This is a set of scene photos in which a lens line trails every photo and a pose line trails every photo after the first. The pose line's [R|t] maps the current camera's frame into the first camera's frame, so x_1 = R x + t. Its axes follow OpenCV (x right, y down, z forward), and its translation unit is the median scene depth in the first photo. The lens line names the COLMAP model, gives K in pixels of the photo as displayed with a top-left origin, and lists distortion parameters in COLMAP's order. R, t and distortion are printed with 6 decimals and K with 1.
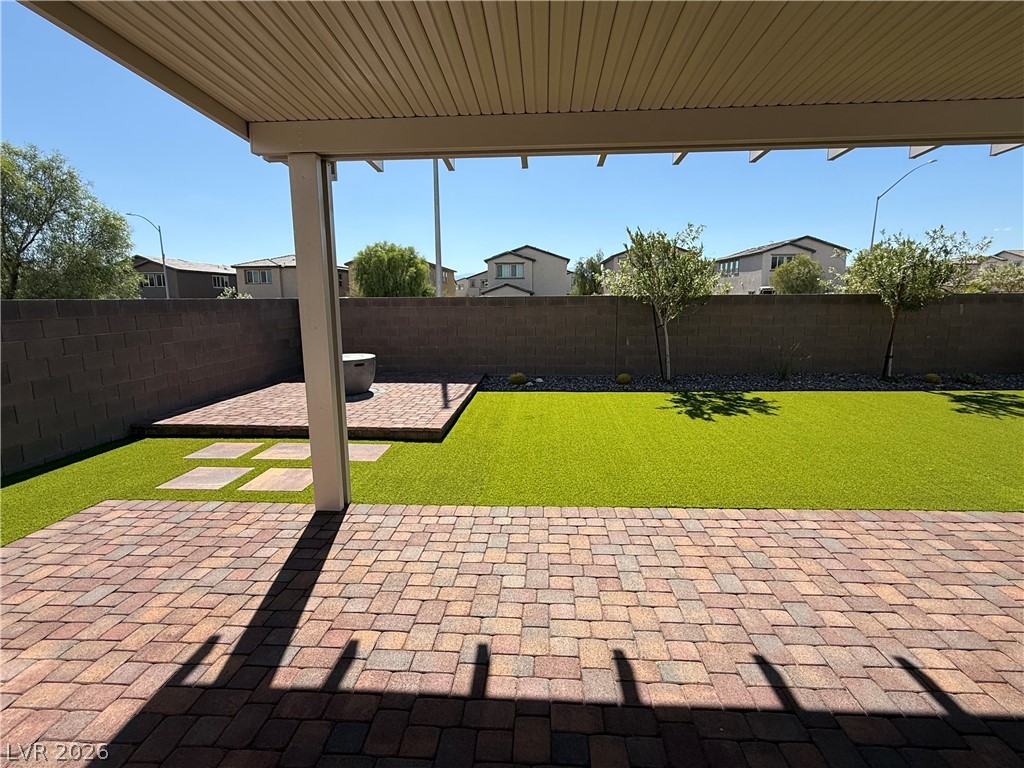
lens RADIAL K [[500.6, 0, 512.3], [0, 500.6, 385.4], [0, 0, 1]] dist [0.002975, -0.002248]
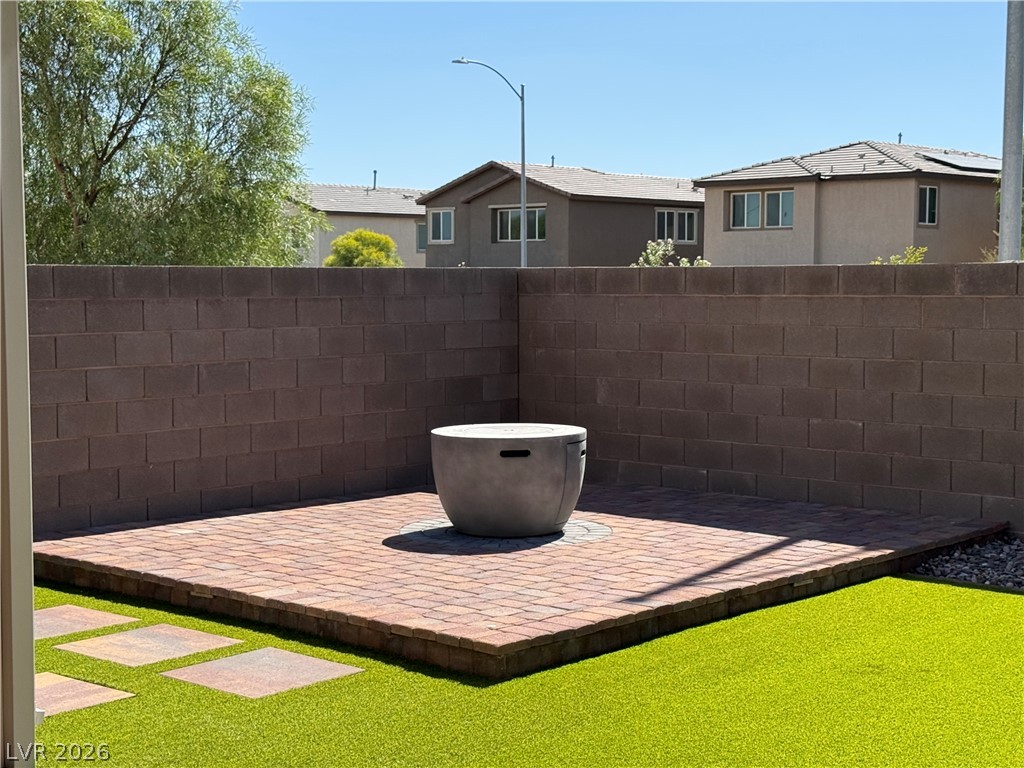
lens RADIAL K [[1654.3, 0, 511.1], [0, 1654.3, 384.3], [0, 0, 1]] dist [0.074879, 0.000000]
pose [[0.776752, 0.045767, -0.628142, 0.108331], [-0.111089, 0.991675, -0.065118, -0.003410], [0.619932, 0.120360, 0.775369, 0.022990]]
